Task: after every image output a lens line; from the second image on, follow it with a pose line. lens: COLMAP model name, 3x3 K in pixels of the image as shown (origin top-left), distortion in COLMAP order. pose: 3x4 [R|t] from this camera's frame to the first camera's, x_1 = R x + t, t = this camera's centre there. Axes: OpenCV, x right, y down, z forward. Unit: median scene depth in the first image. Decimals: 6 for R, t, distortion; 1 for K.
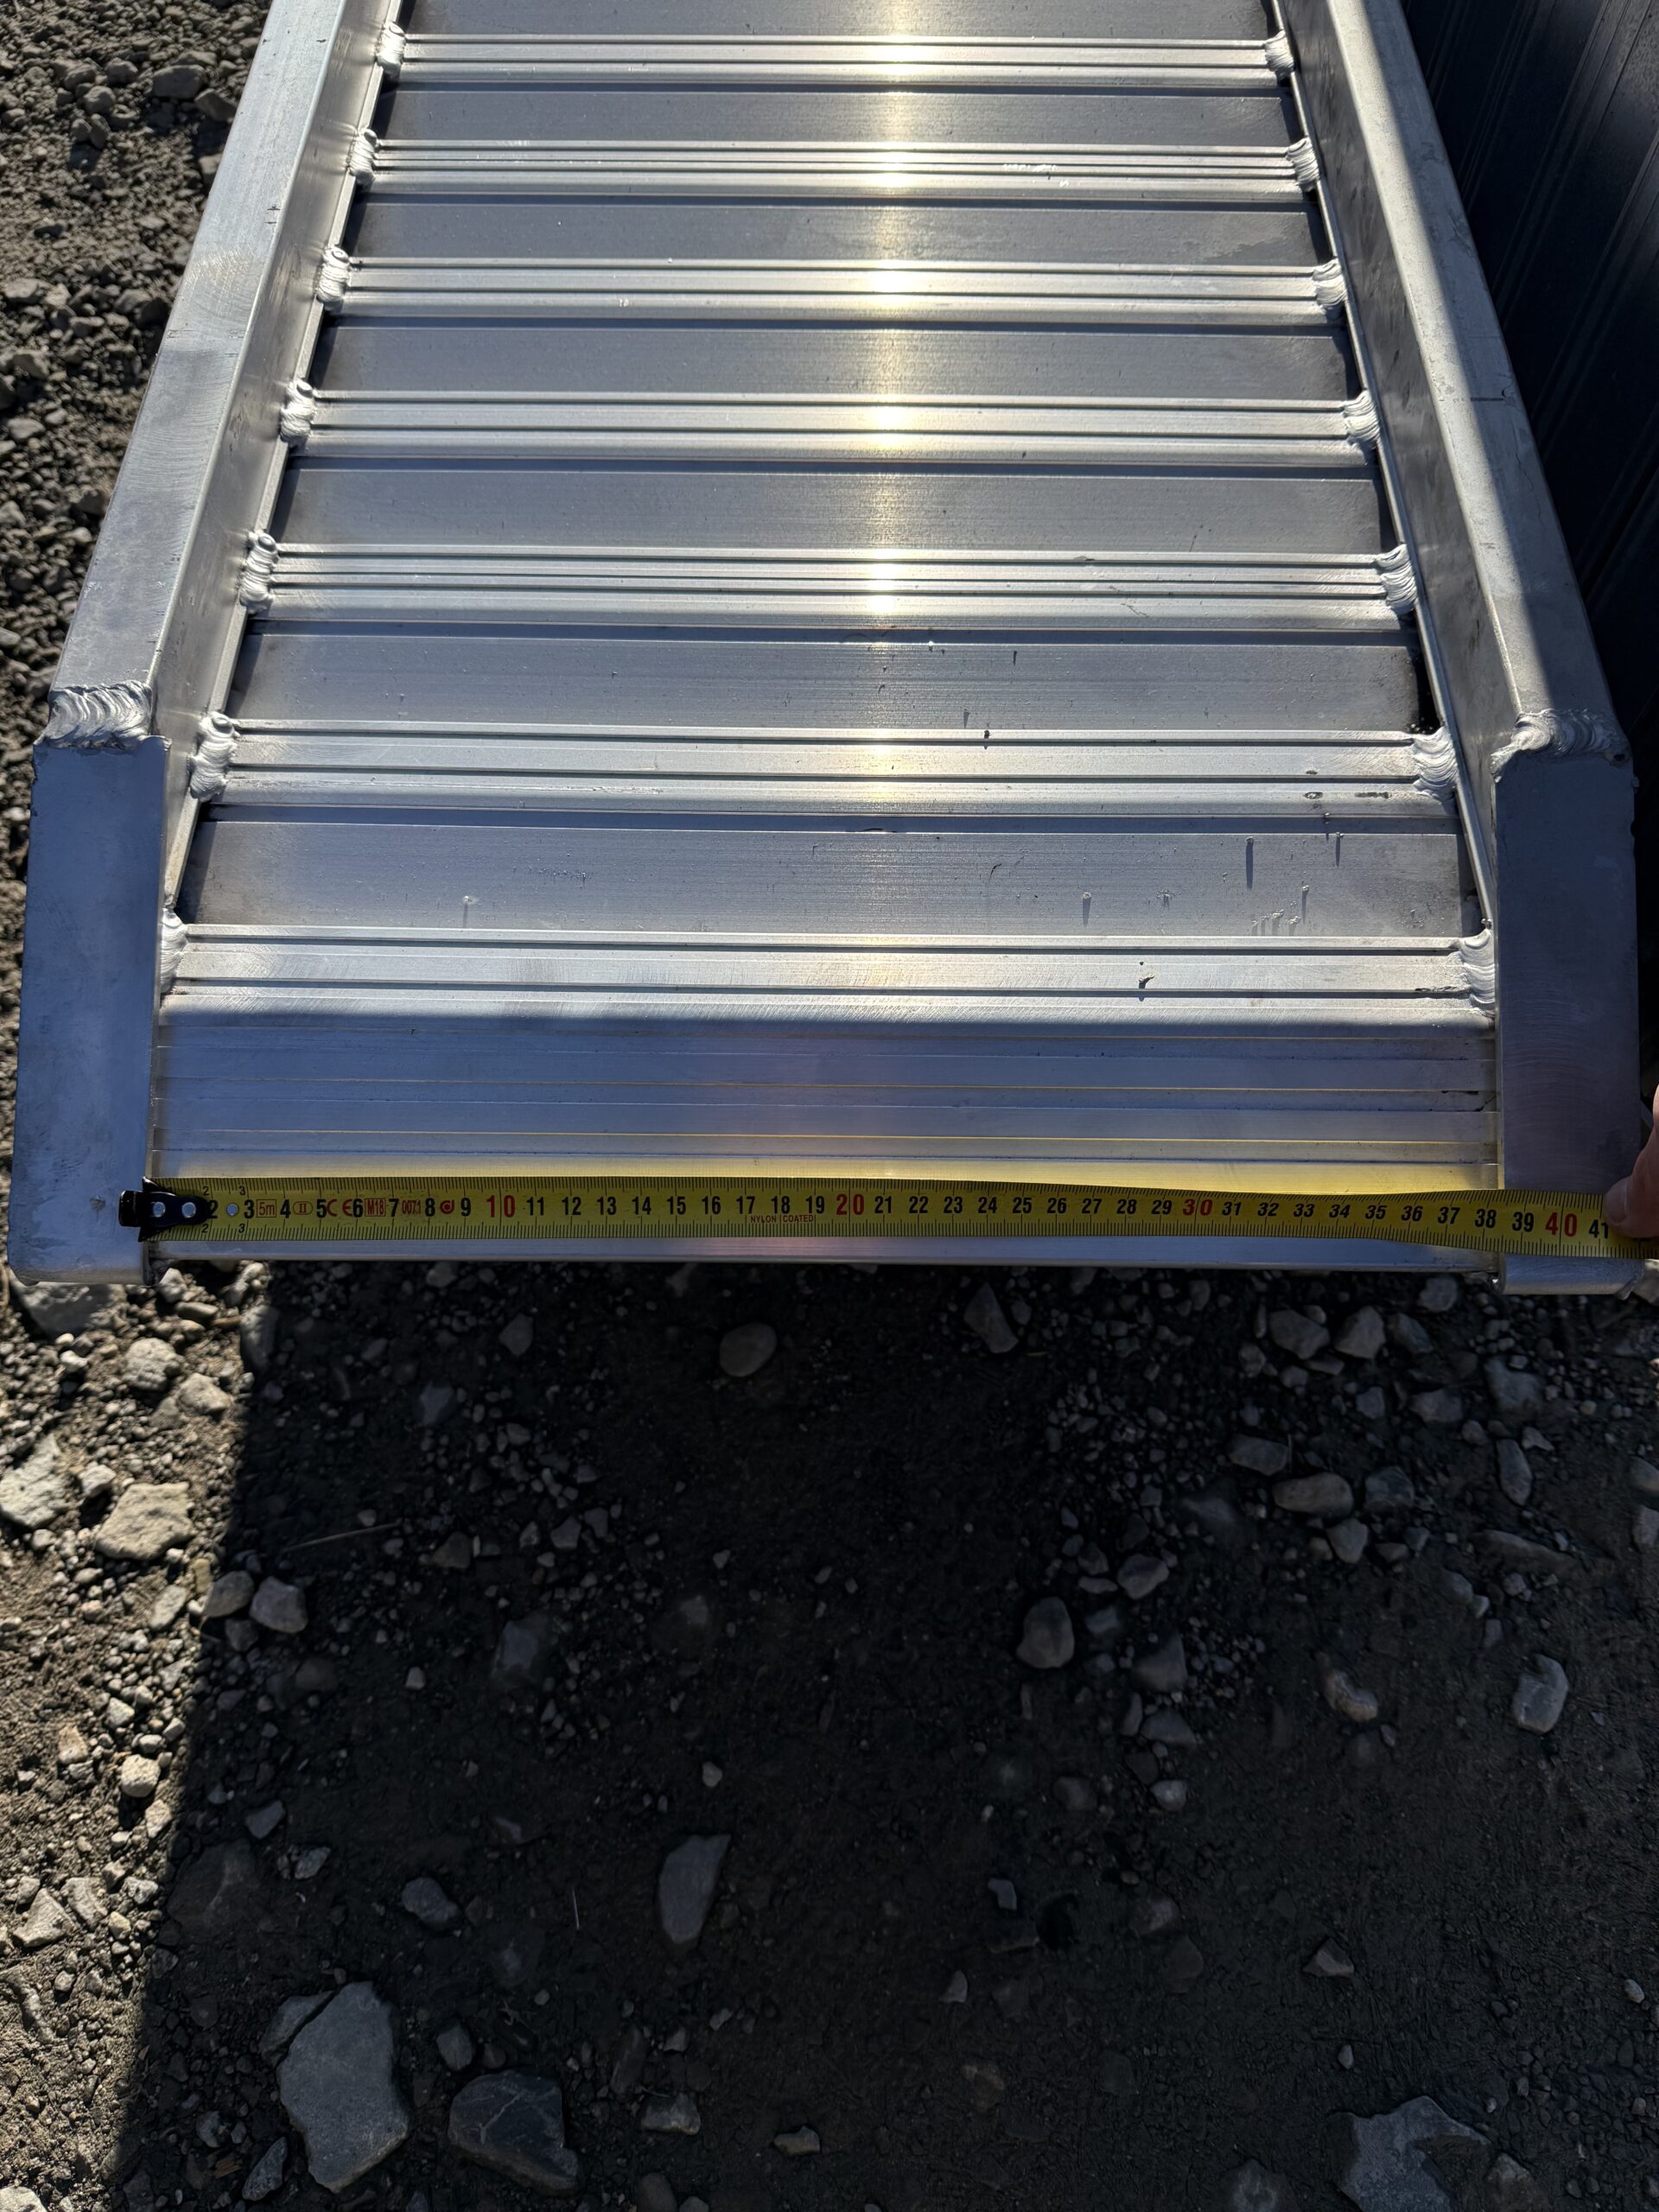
lens RADIAL K [[1602.5, 0, 795.9], [0, 1602.5, 1145.6], [0, 0, 1]] dist [0.006255, -0.027464]
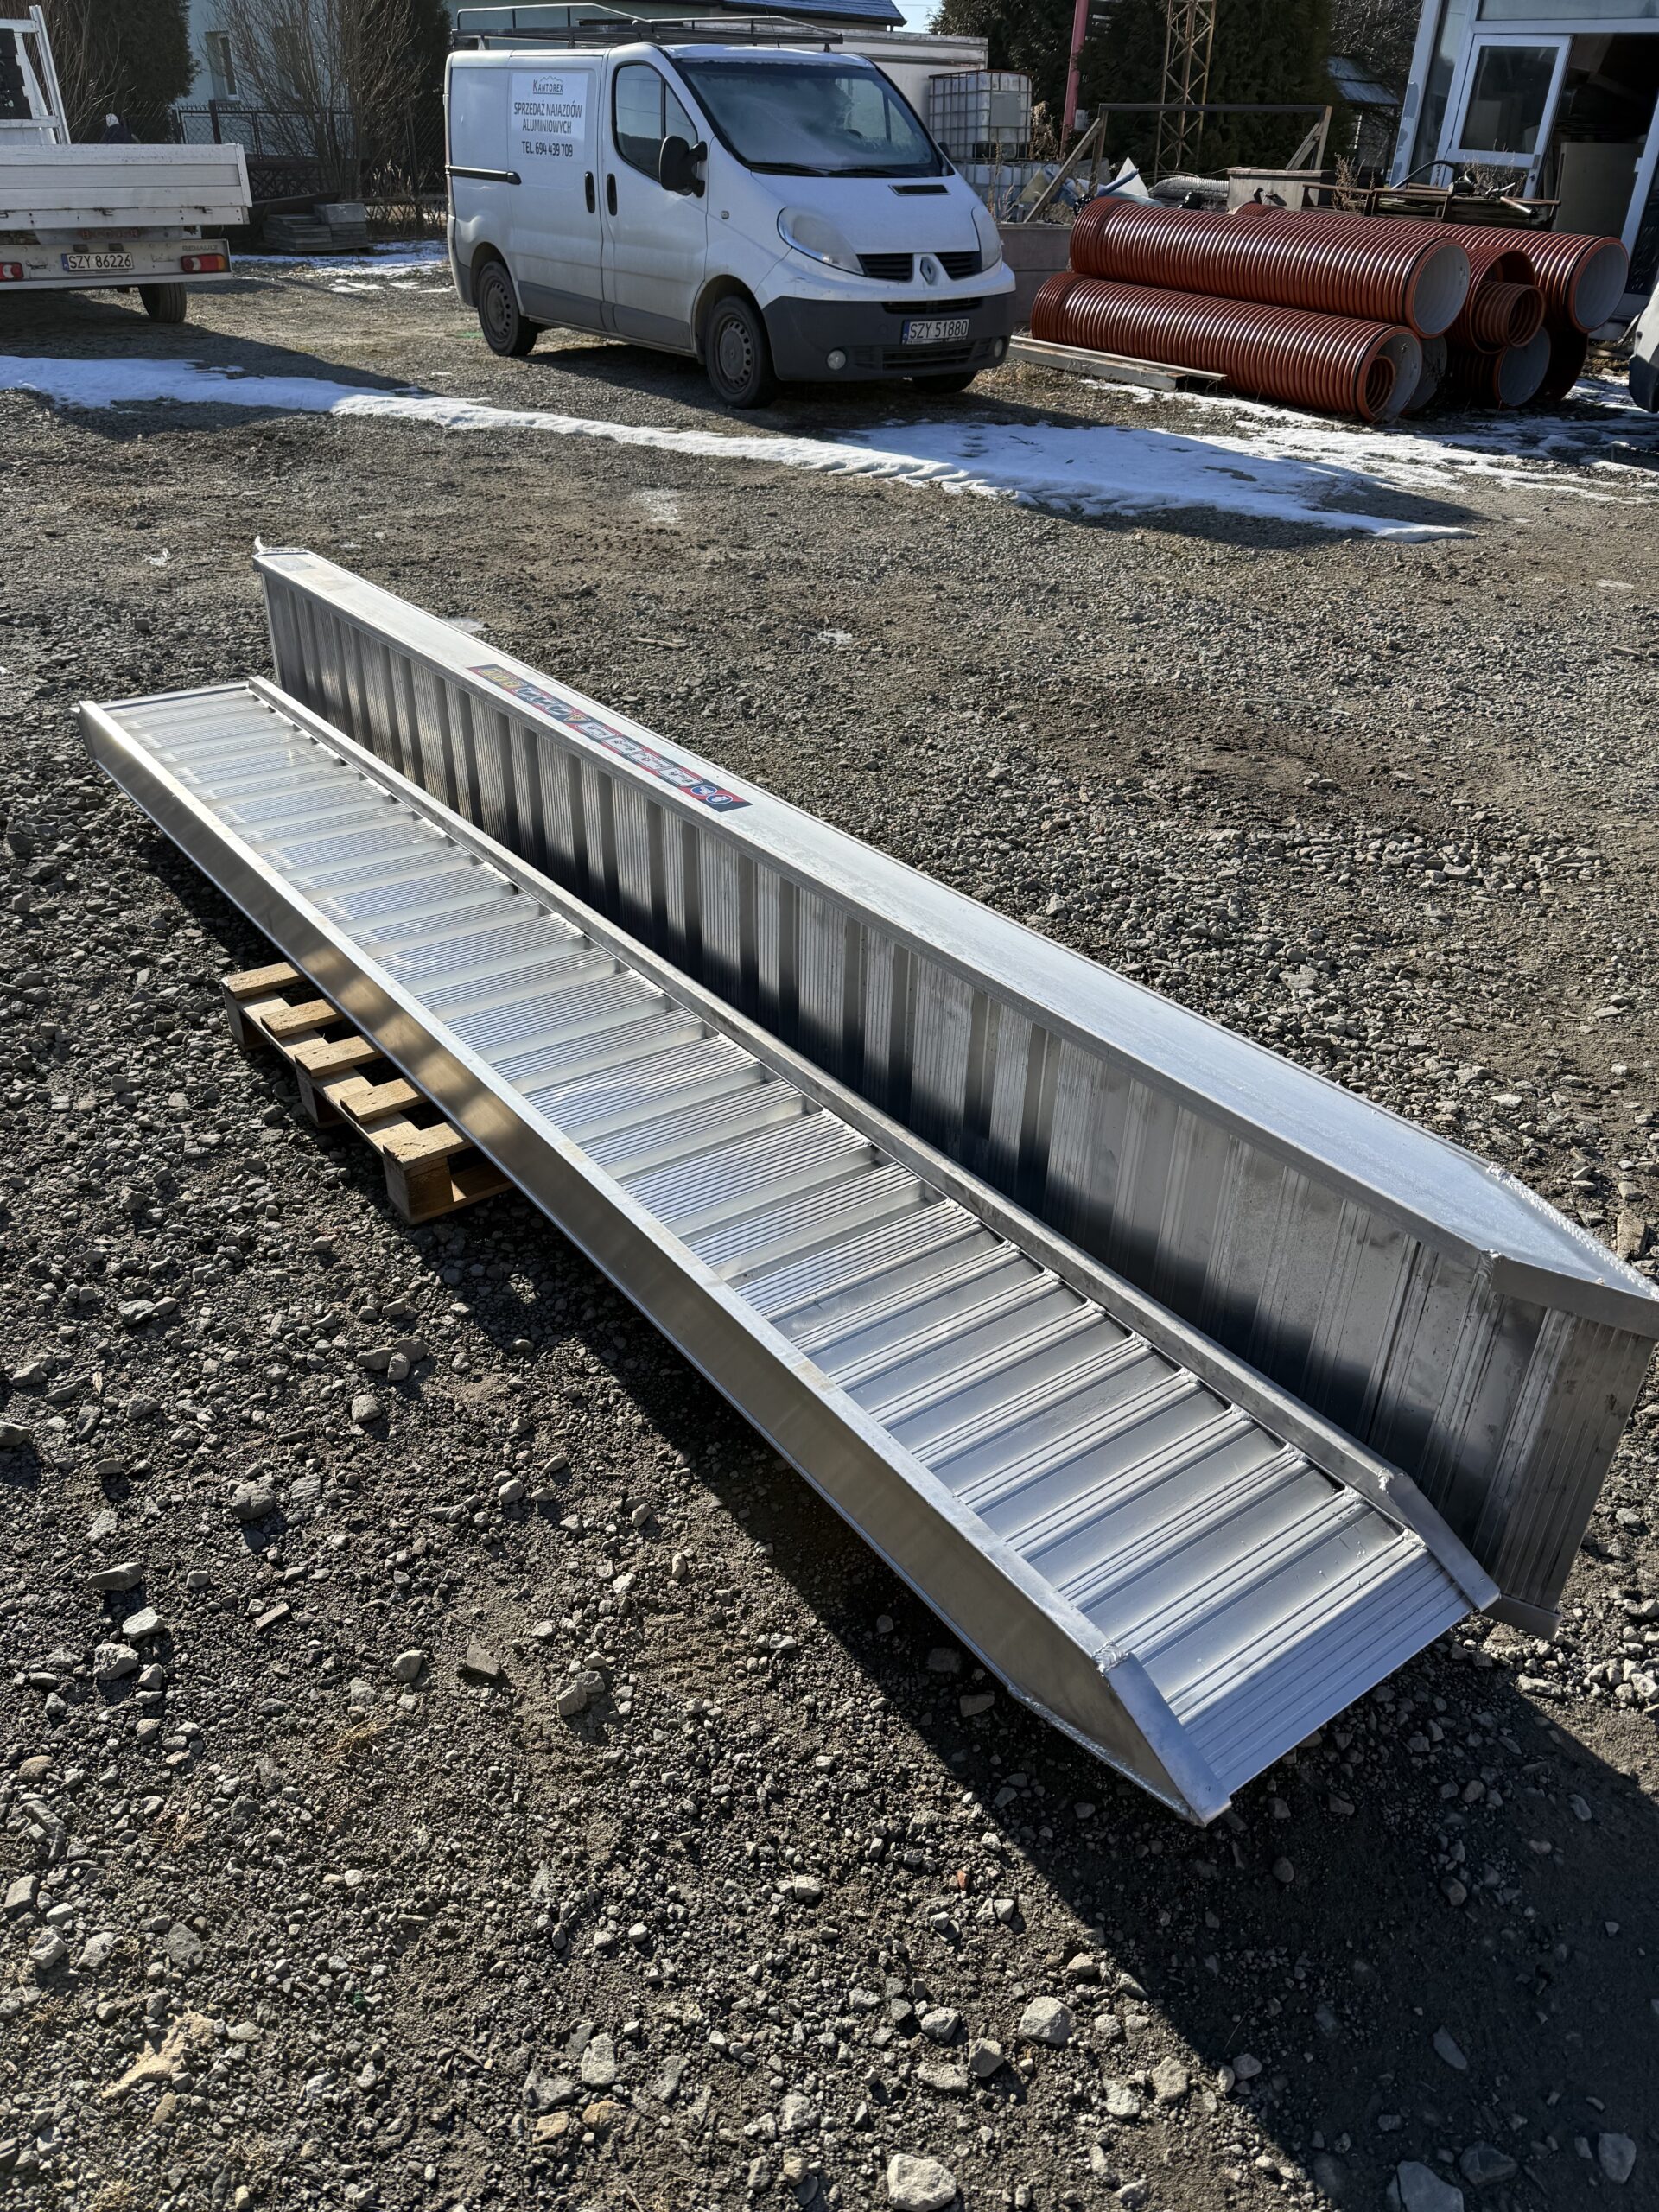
lens RADIAL K [[1602.5, 0, 812.2], [0, 1602.5, 1102.9], [0, 0, 1]] dist [0.006255, -0.027464]
pose [[0.799444, -0.297471, 0.521920, -1.497857], [0.522559, 0.772923, -0.359891, -0.261366], [-0.296347, 0.560447, 0.773355, -1.265339]]
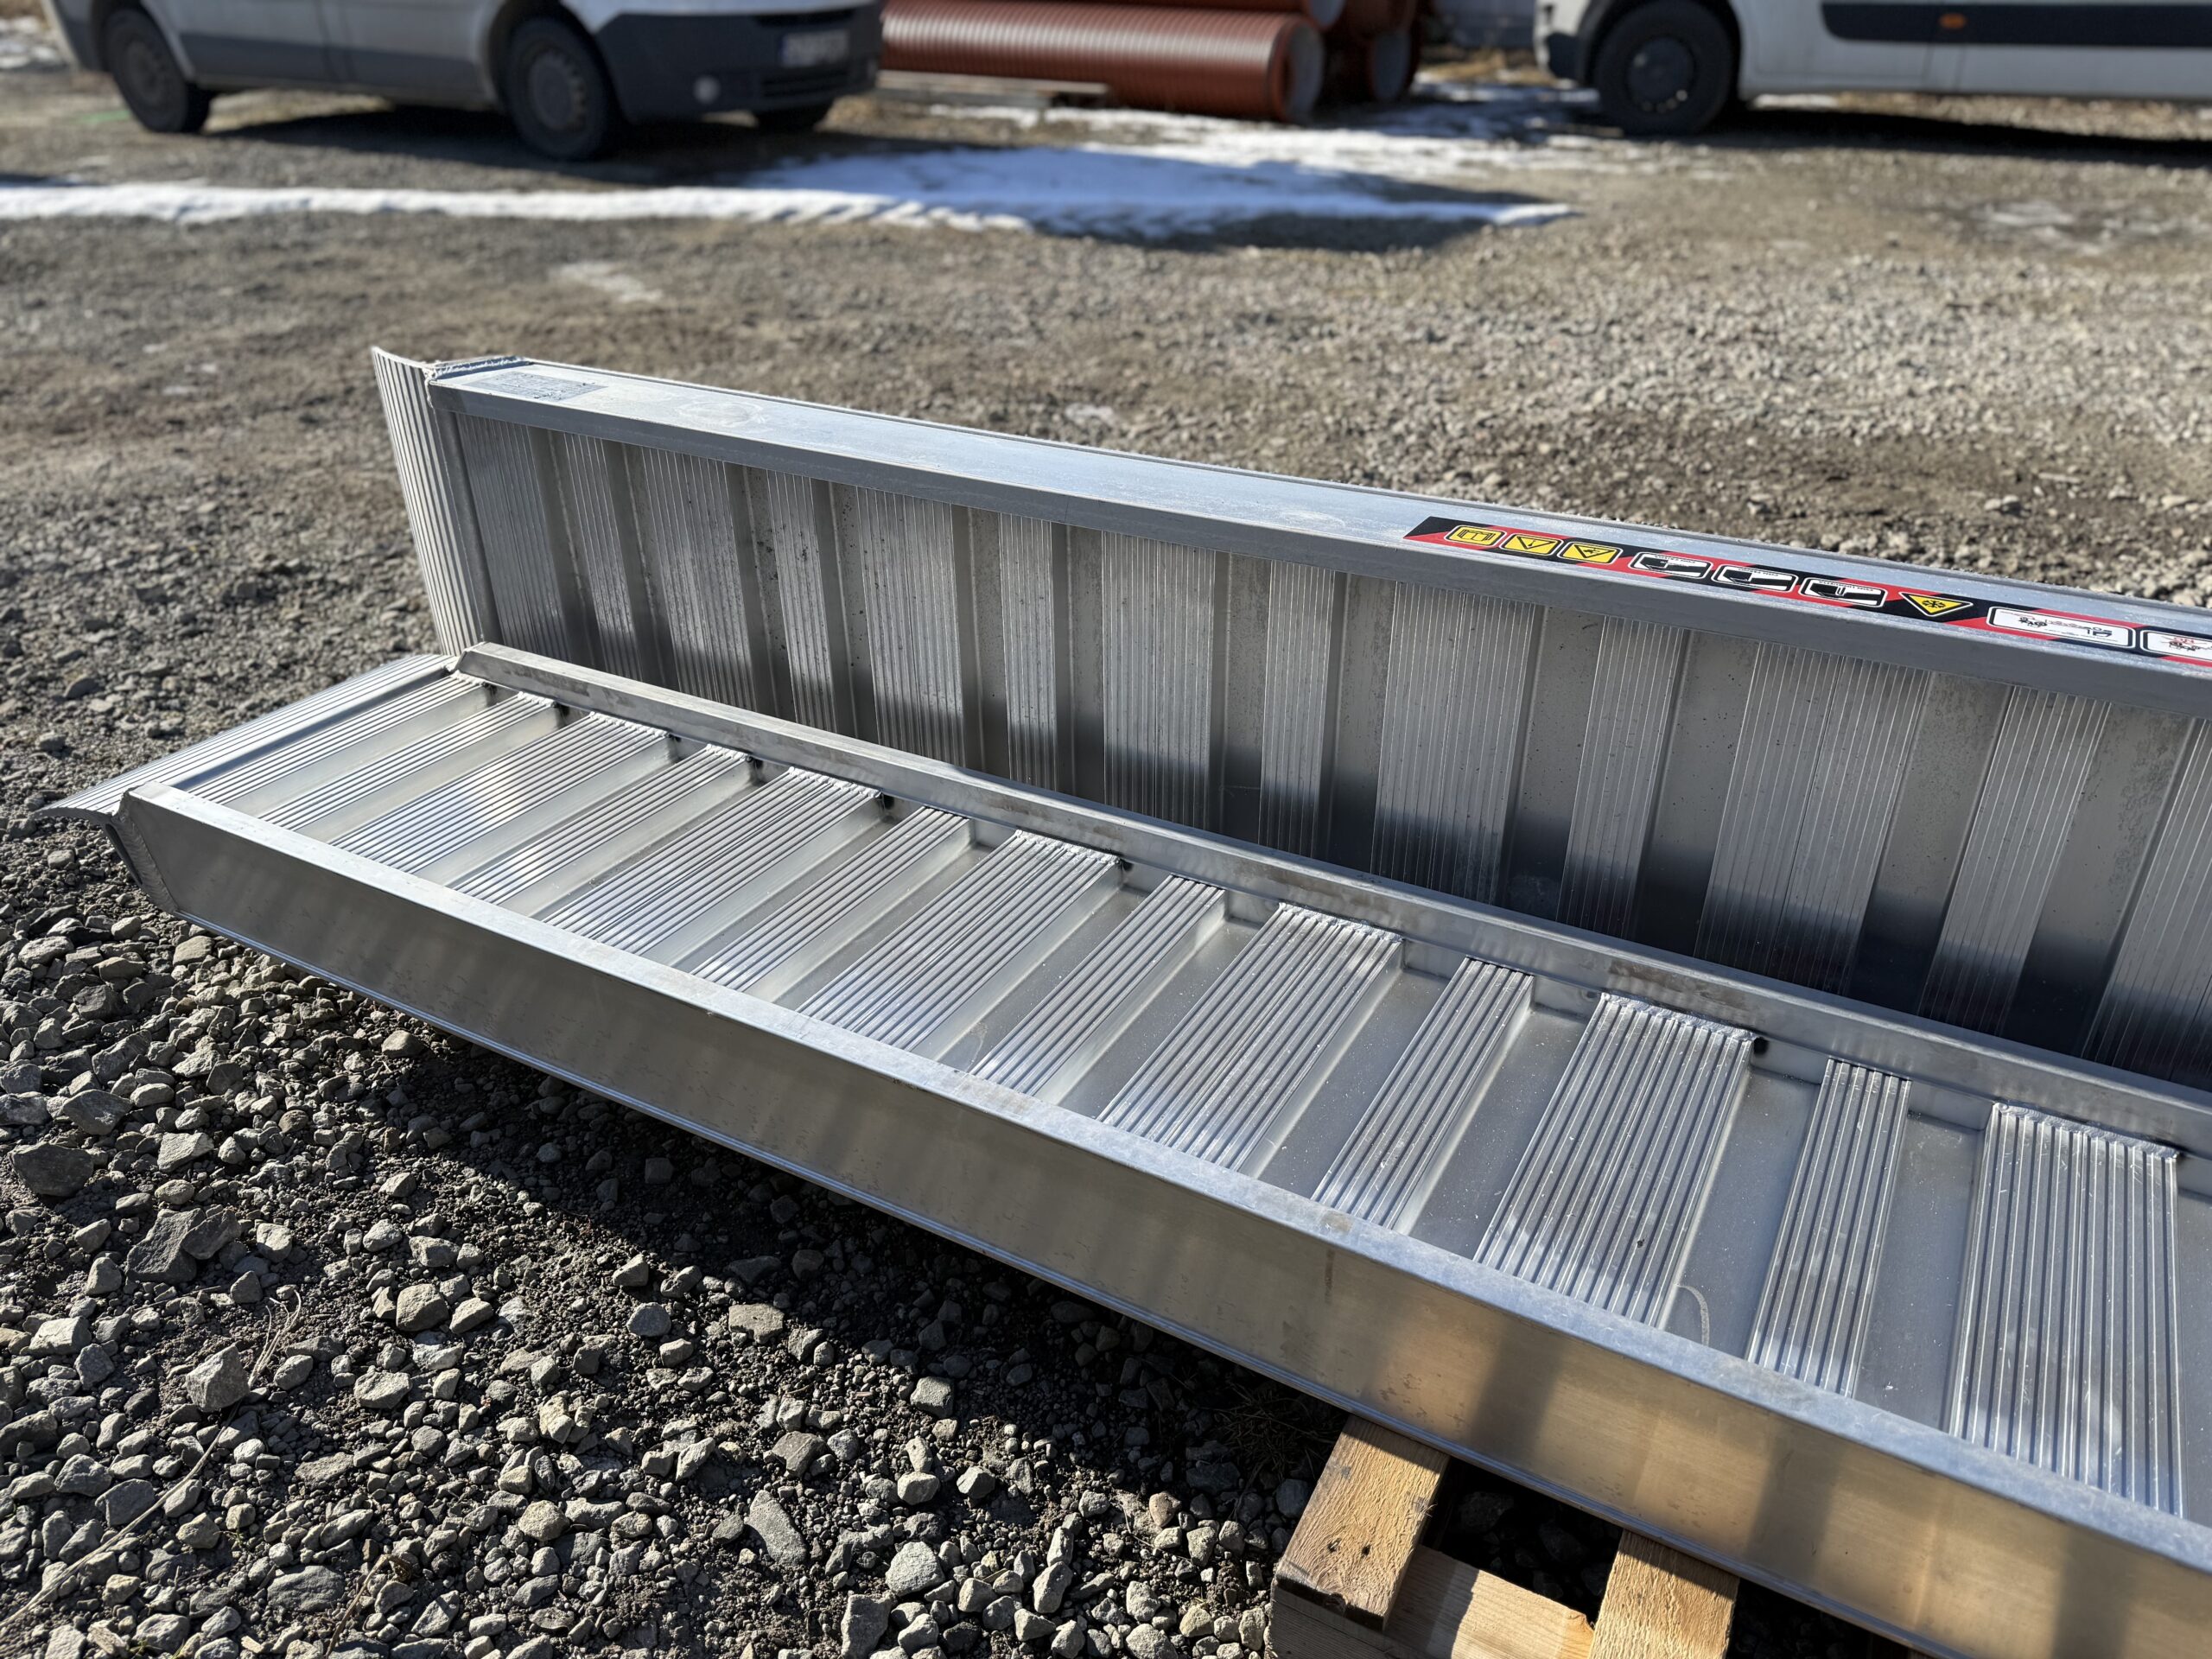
lens RADIAL K [[1602.5, 0, 1105.3], [0, 1602.5, 801.8], [0, 0, 1]] dist [0.006255, -0.027464]
pose [[0.476119, -0.422318, 0.771335, -1.304438], [0.781674, 0.605079, -0.151211, -3.160349], [-0.402860, 0.674927, 0.618205, 1.035003]]
